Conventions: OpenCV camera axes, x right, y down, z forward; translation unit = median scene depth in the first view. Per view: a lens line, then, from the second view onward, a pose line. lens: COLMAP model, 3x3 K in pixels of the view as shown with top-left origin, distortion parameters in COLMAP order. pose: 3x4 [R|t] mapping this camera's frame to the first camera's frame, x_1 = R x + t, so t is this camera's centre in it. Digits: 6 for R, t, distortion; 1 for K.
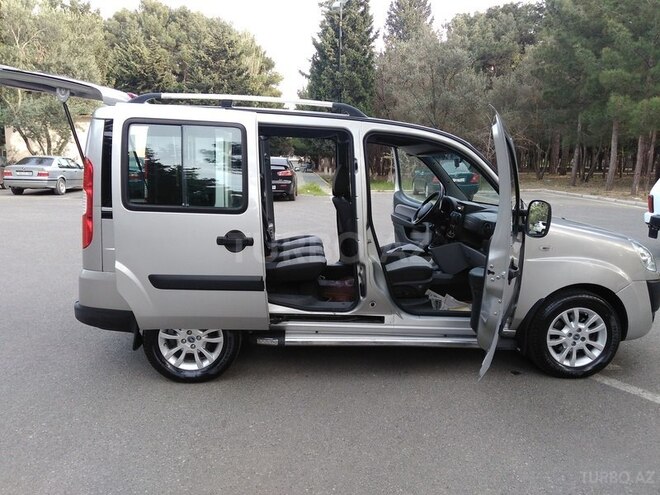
lens RADIAL K [[525.1, 0, 331.0], [0, 525.1, 243.8], [0, 0, 1]] dist [0.099790, -0.117853]
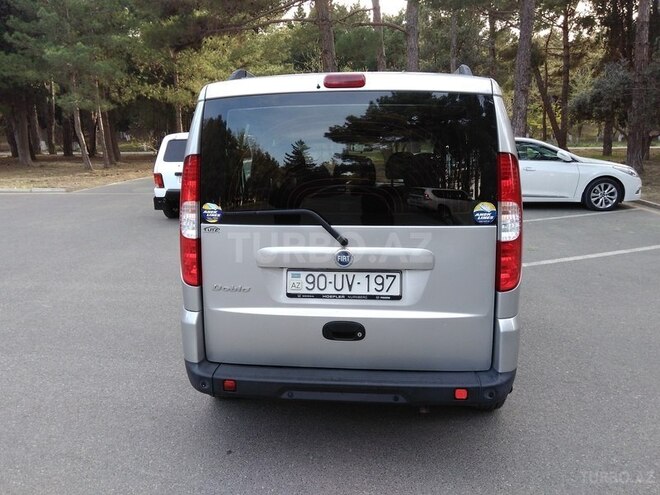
lens RADIAL K [[525.1, 0, 331.0], [0, 525.1, 243.8], [0, 0, 1]] dist [0.099790, -0.117853]
pose [[0.132582, -0.209362, 0.968808, -0.236365], [0.174057, 0.967166, 0.185187, -0.044180], [-0.975769, 0.144076, 0.164670, 0.228447]]
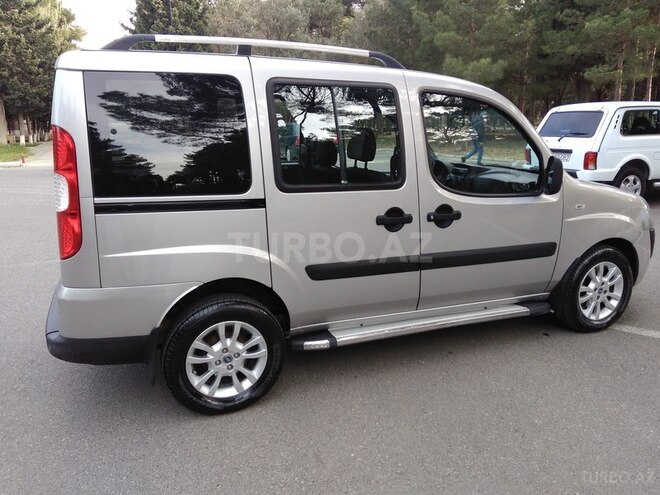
lens RADIAL K [[525.1, 0, 331.0], [0, 525.1, 243.8], [0, 0, 1]] dist [0.099790, -0.117853]
pose [[0.942876, -0.103245, 0.316743, -0.072848], [0.082493, 0.993513, 0.078278, -0.007749], [-0.322770, -0.047678, 0.945276, 0.045613]]
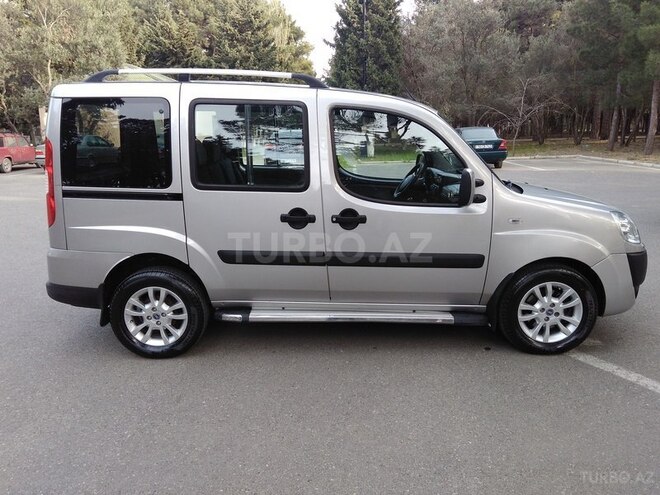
lens RADIAL K [[525.1, 0, 331.0], [0, 525.1, 243.8], [0, 0, 1]] dist [0.099790, -0.117853]
pose [[0.997259, -0.012089, -0.072999, 0.029989], [0.015923, 0.998511, 0.052173, -0.001020], [0.072260, -0.053192, 0.995966, 0.004797]]
